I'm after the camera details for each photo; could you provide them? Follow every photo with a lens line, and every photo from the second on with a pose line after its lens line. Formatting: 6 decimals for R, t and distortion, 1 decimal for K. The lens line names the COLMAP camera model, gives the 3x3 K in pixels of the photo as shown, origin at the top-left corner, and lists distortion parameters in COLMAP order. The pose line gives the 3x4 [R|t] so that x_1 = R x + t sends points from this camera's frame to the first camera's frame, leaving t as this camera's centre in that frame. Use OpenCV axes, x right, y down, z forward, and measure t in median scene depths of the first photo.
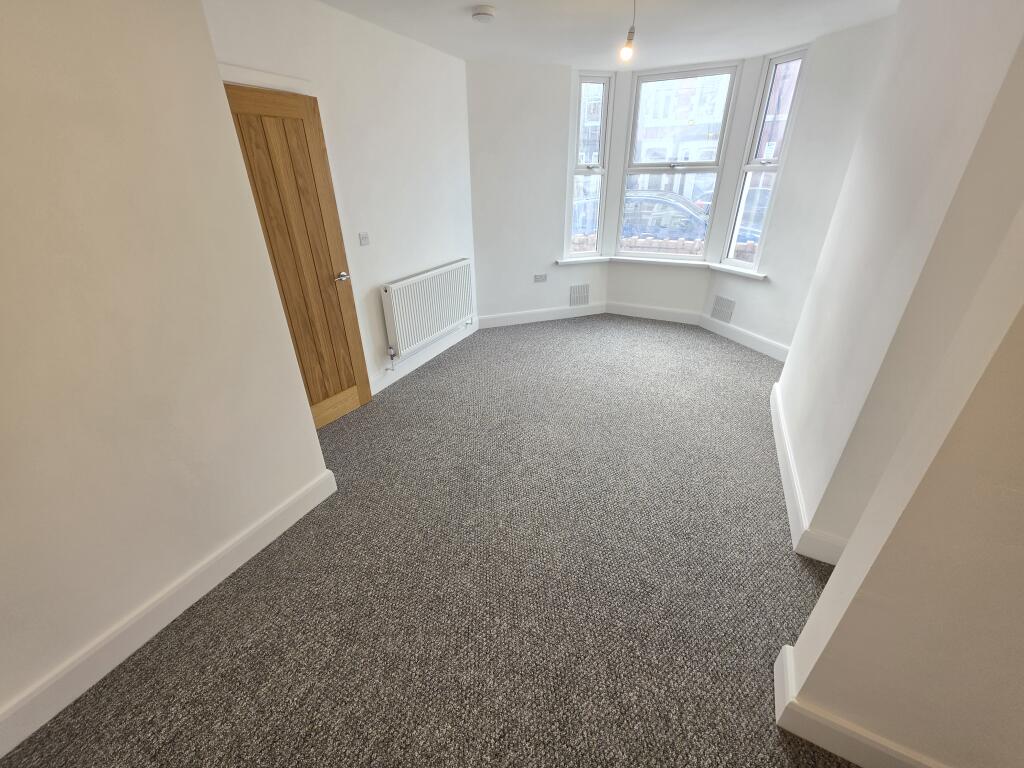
lens RADIAL K [[409.0, 0, 507.5], [0, 409.0, 381.4], [0, 0, 1]] dist [-0.000902, 0.000093]
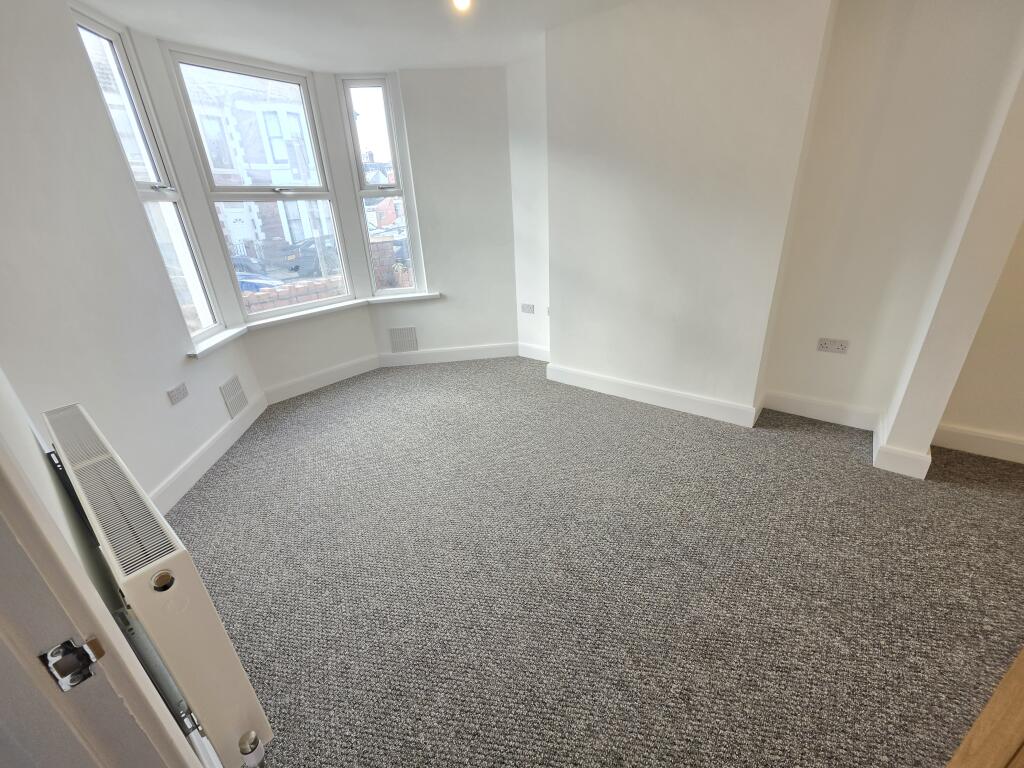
lens RADIAL K [[409.0, 0, 507.5], [0, 409.0, 381.4], [0, 0, 1]] dist [-0.000902, 0.000093]
pose [[0.215934, -0.373163, 0.902287, -0.300154], [0.481998, 0.844385, 0.233864, -0.197530], [-0.849147, 0.384401, 0.362195, 0.488624]]
